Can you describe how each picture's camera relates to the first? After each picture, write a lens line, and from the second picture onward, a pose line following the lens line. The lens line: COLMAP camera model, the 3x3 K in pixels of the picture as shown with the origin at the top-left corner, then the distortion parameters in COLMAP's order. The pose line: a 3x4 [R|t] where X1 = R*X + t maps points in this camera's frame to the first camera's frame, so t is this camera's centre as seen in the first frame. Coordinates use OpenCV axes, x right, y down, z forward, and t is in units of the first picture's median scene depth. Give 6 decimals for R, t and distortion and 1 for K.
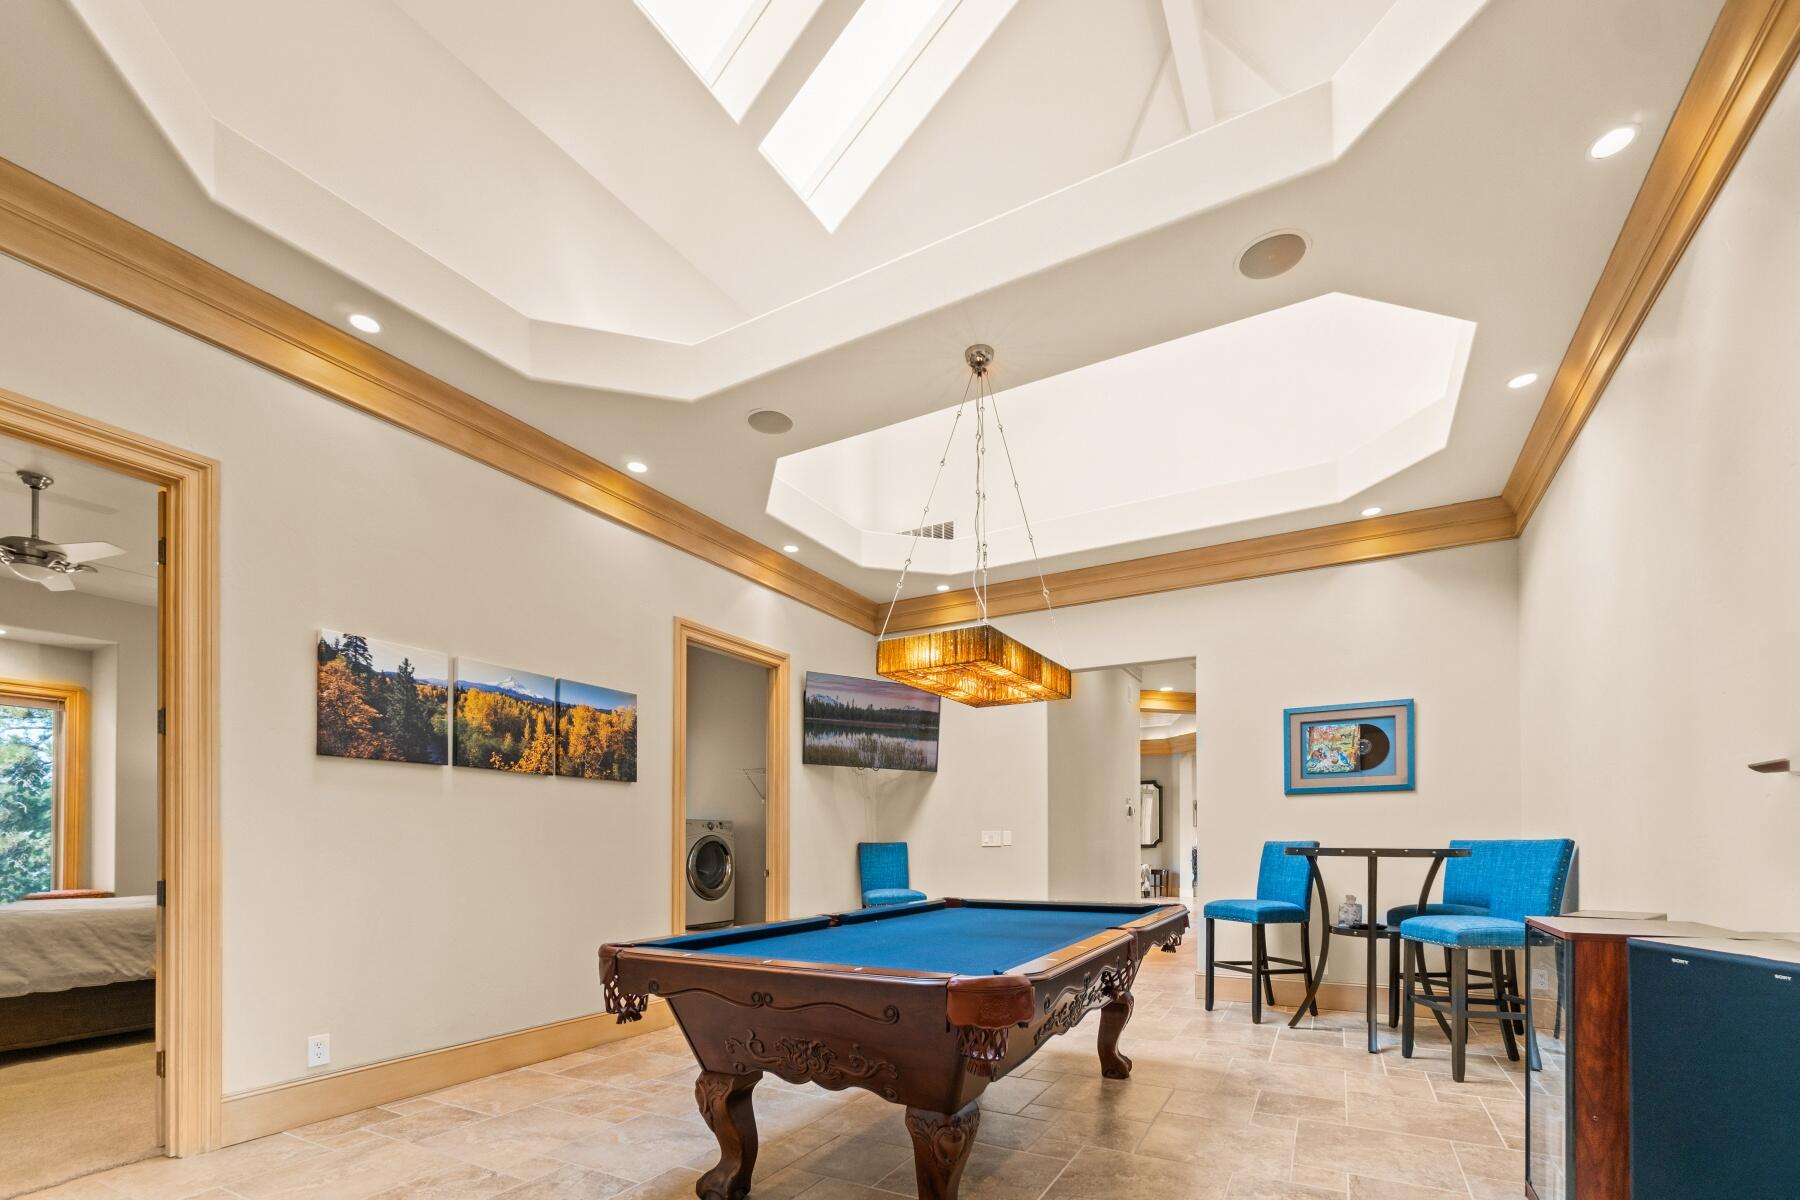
lens RADIAL K [[785.1, 0, 907.9], [0, 785.1, 606.5], [0, 0, 1]] dist [-0.004123, -0.000649]
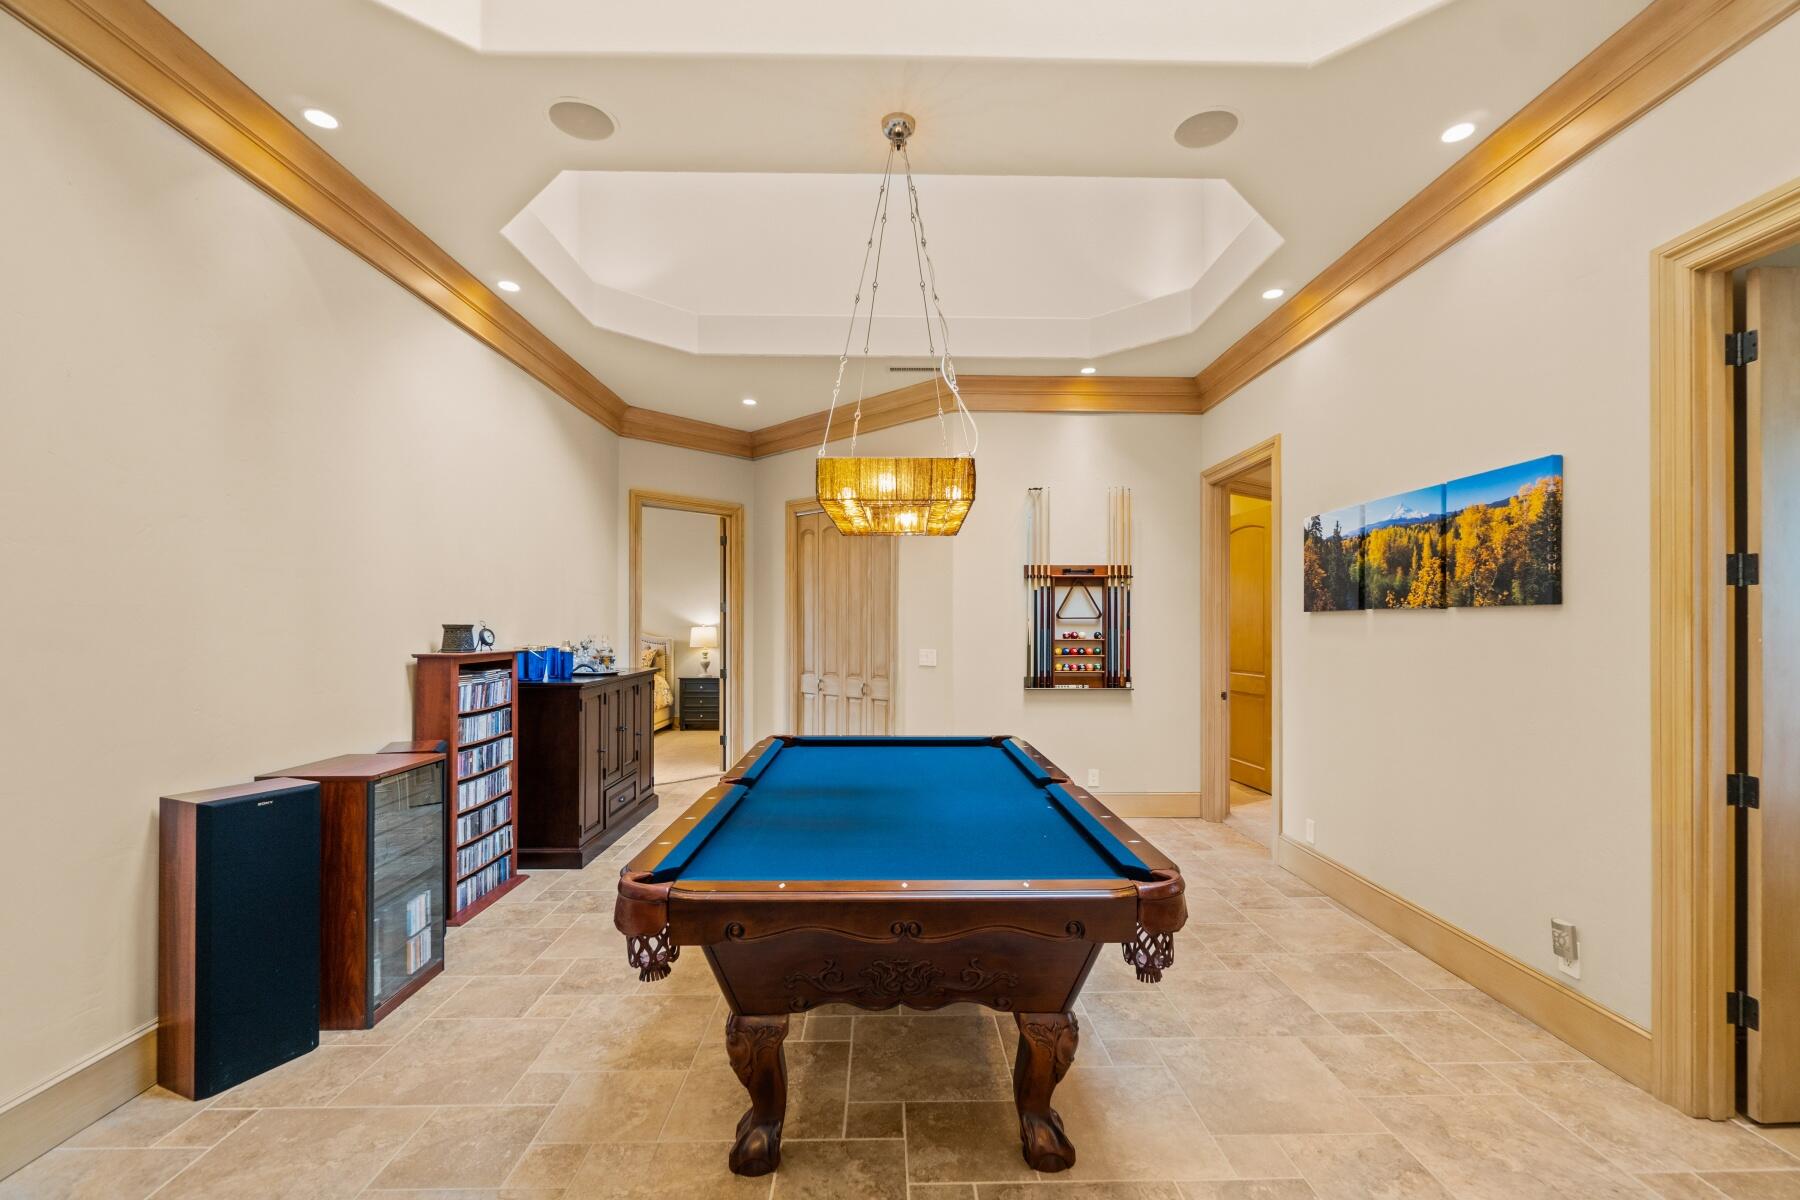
lens RADIAL K [[785.1, 0, 907.9], [0, 785.1, 606.5], [0, 0, 1]] dist [-0.004123, -0.000649]
pose [[-0.870471, -0.002437, -0.492213, 0.400980], [0.152045, 0.949752, -0.273592, 0.351801], [0.468147, -0.312993, -0.826362, 1.417055]]
